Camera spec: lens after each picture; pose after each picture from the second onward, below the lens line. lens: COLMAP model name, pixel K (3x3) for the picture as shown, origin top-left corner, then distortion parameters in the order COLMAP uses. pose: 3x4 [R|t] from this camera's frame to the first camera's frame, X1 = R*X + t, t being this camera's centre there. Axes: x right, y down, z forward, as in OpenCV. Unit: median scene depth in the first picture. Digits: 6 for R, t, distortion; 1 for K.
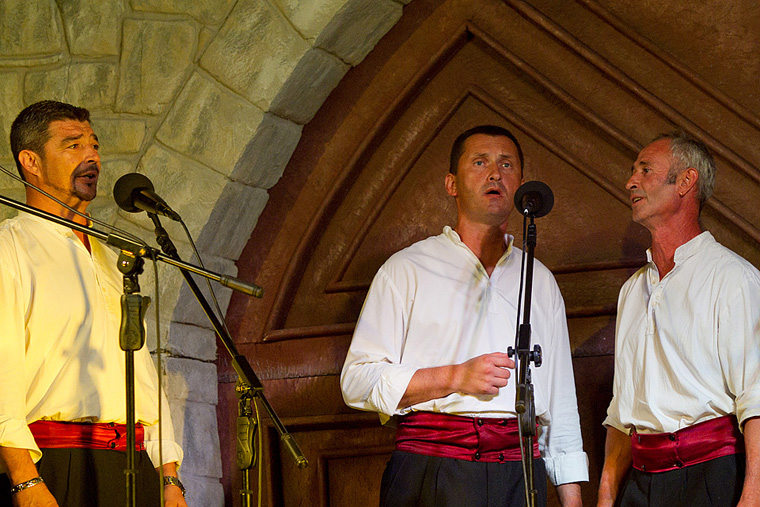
lens RADIAL K [[4099.3, 0, 380.0], [0, 4099.3, 253.5], [0, 0, 1]] dist [-0.050716, -2.173522]
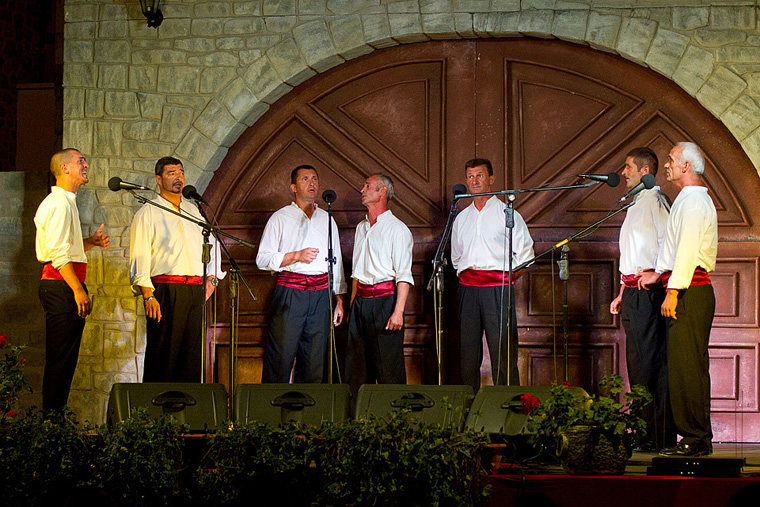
lens RADIAL K [[2428.9, 0, 380.0], [0, 2428.9, 253.5], [0, 0, 1]] dist [-0.147929, -1.510139]
pose [[0.992431, 0.044783, 0.114343, -0.113042], [-0.052495, 0.996481, 0.065350, -0.082256], [-0.111014, -0.070858, 0.991290, -0.635112]]
